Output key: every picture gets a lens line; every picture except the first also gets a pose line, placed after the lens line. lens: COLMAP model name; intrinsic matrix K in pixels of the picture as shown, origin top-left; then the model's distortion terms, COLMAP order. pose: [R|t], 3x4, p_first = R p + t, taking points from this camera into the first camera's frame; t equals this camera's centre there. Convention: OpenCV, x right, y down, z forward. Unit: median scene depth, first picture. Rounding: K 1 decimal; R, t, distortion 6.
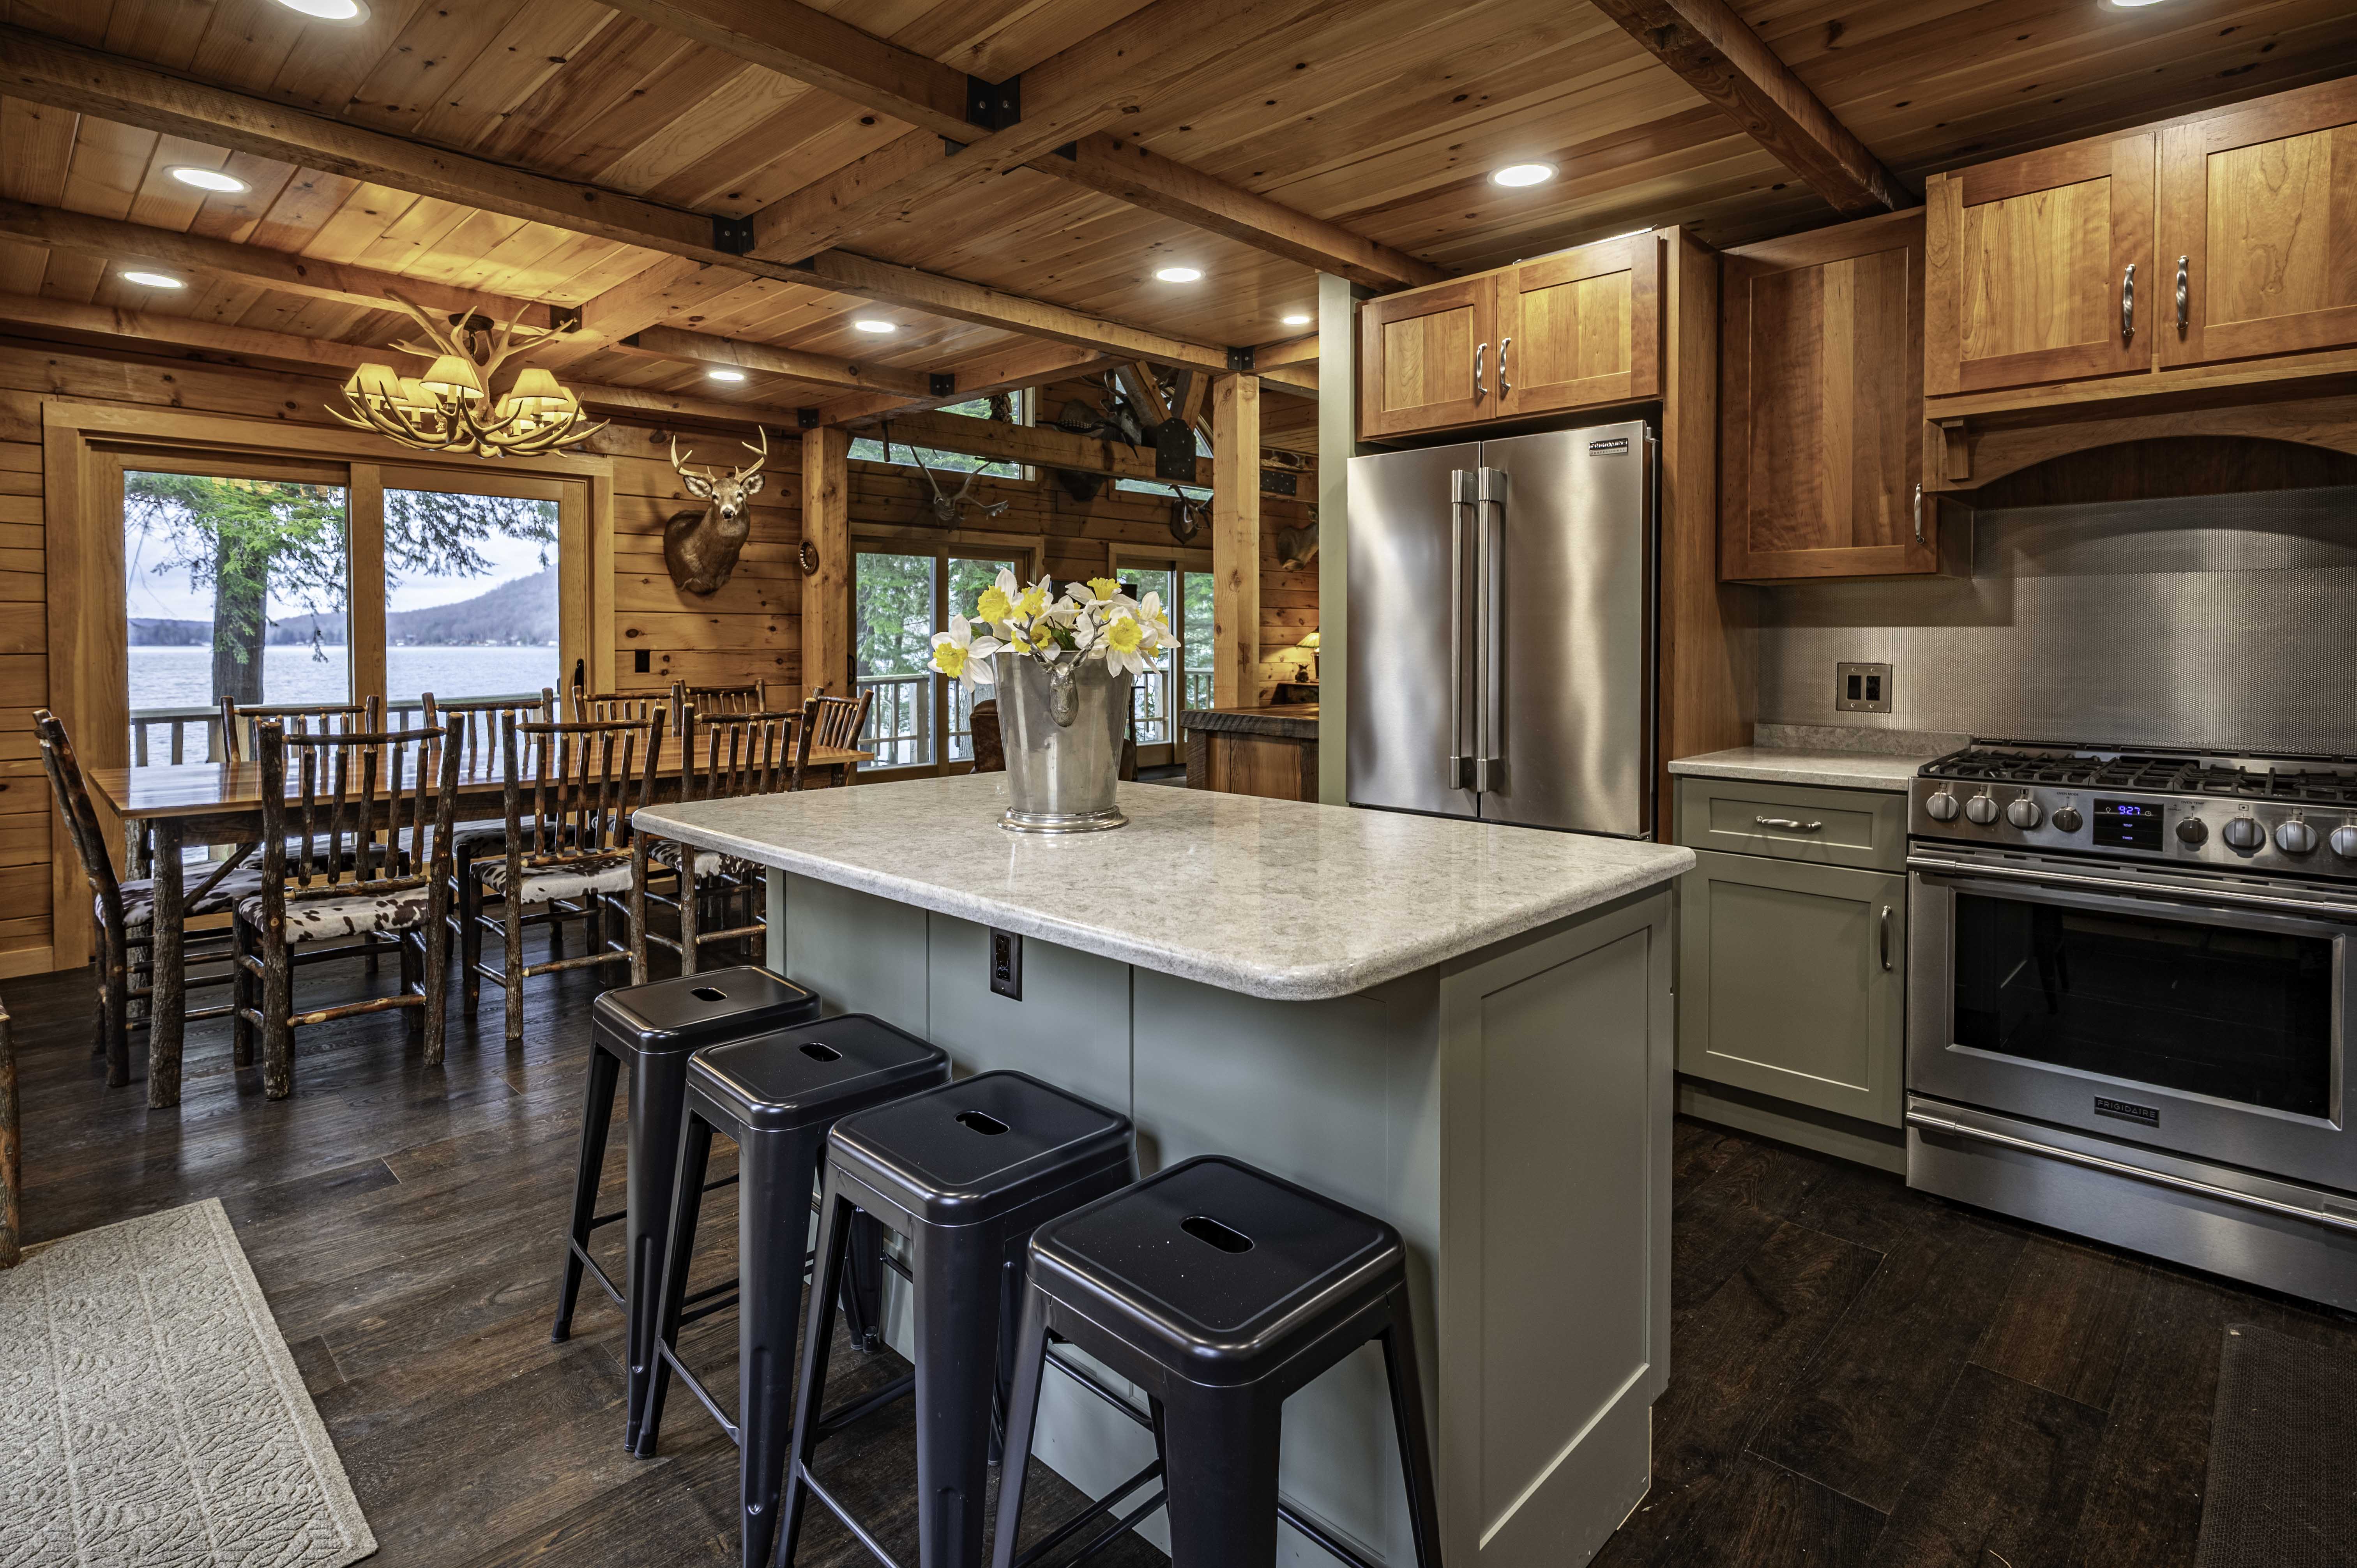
lens RADIAL K [[1175.8, 0, 1170.3], [0, 1175.8, 659.0], [0, 0, 1]] dist [0.001616, 0.001503]
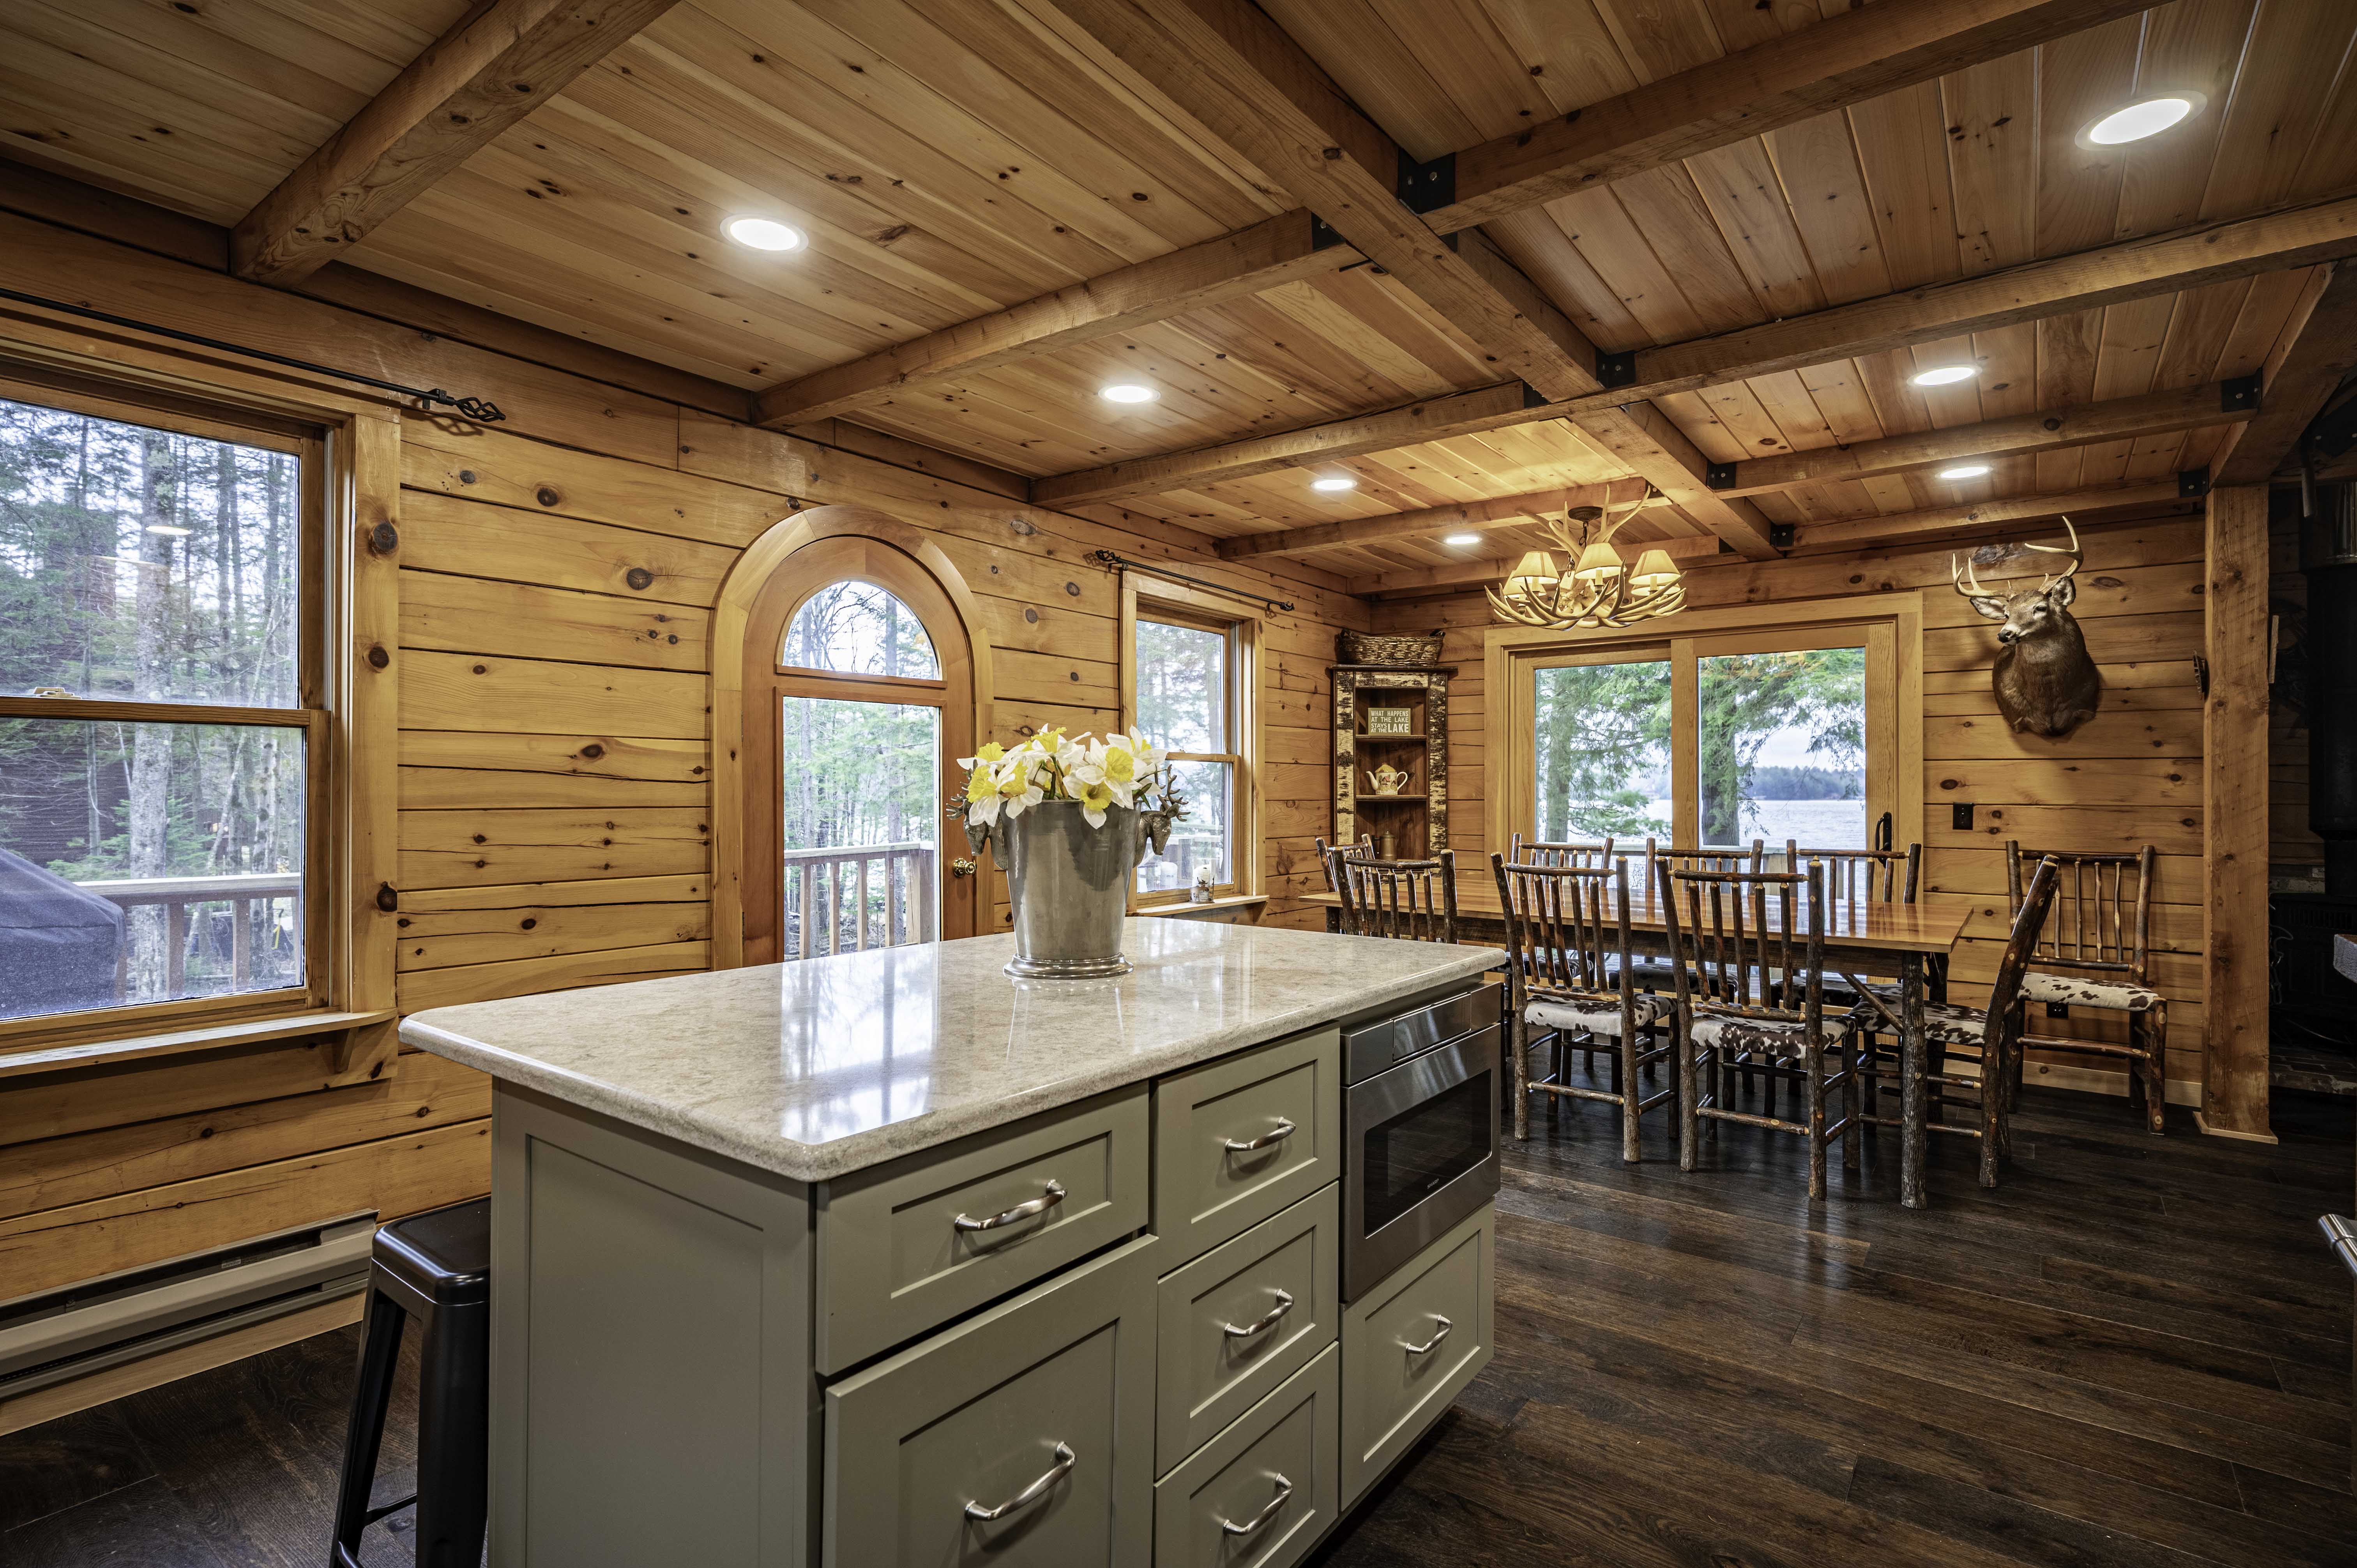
lens RADIAL K [[1124.8, 0, 1189.7], [0, 1124.8, 783.4], [0, 0, 1]] dist [0.002534, 0.001054]
pose [[0.140270, -0.004504, -0.990103, 0.464464], [-0.019979, 0.999773, -0.007378, -0.008253], [0.989912, 0.020816, 0.140148, 0.501234]]
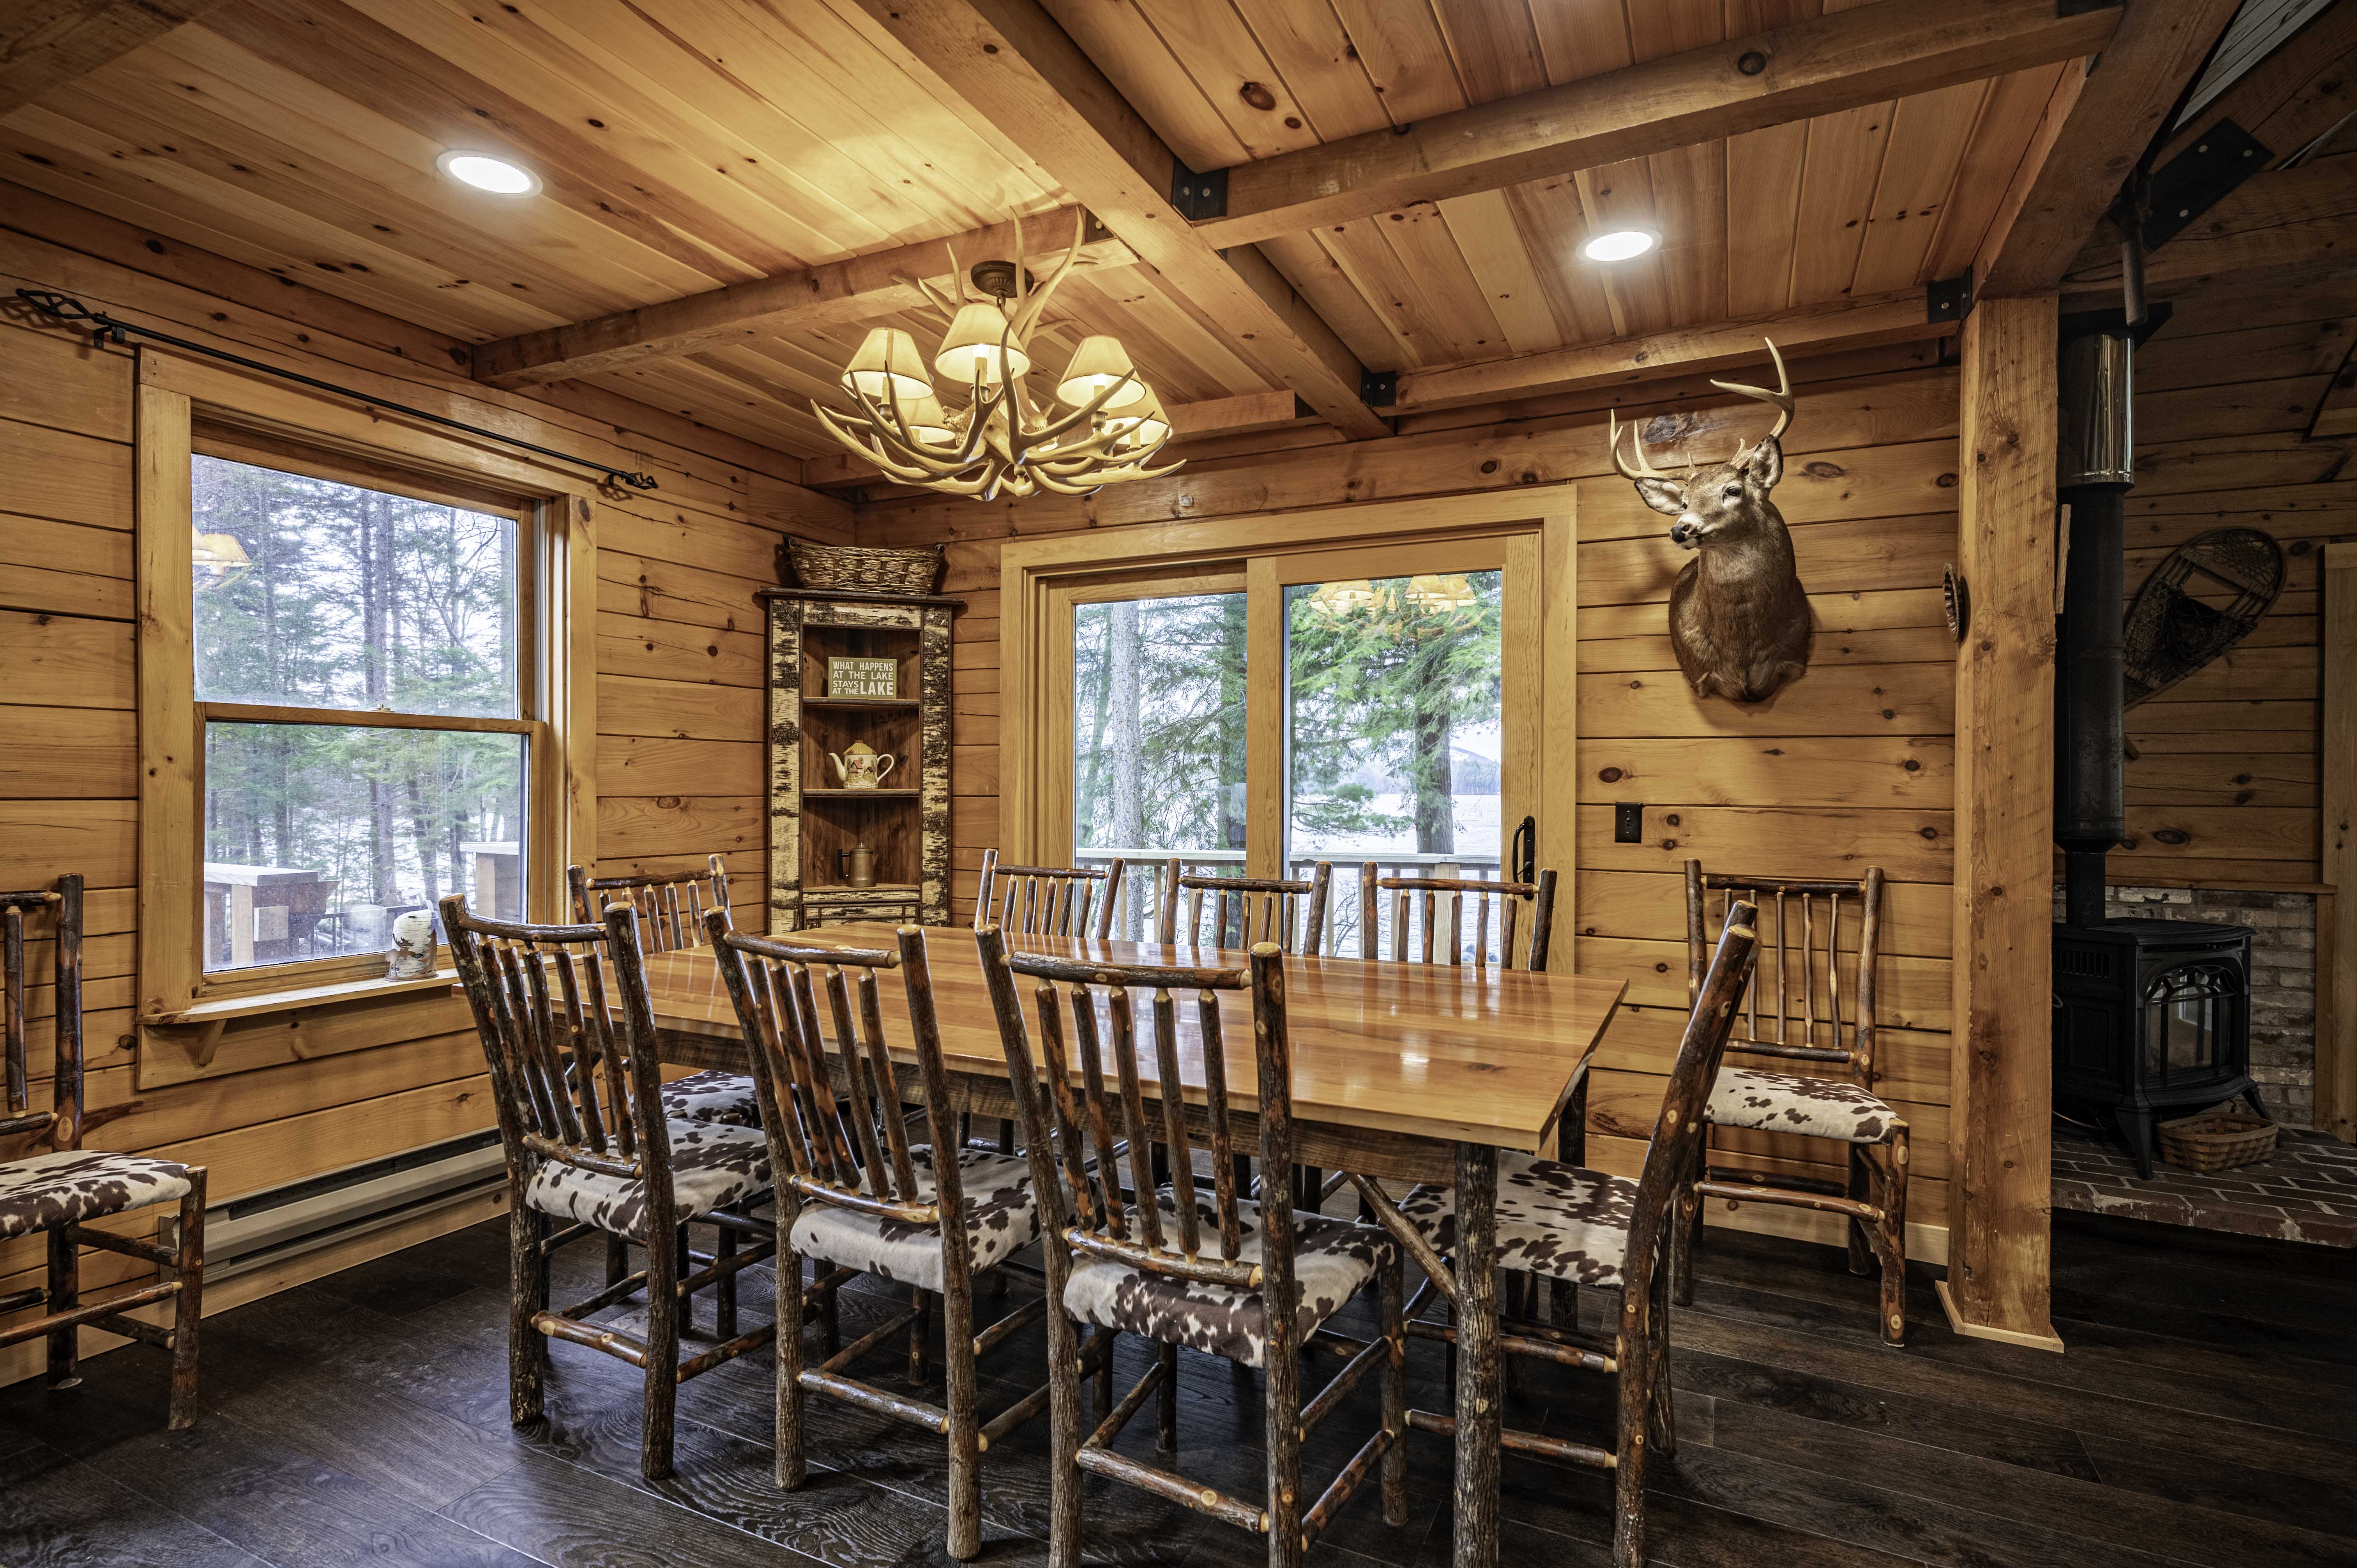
lens RADIAL K [[1148.4, 0, 1164.7], [0, 1148.4, 784.8], [0, 0, 1]] dist [-0.001583, 0.001867]
pose [[0.318801, 0.002931, -0.947817, 0.021964], [-0.022885, 0.999728, -0.004606, -0.014694], [0.947545, 0.023159, 0.318781, 0.951418]]
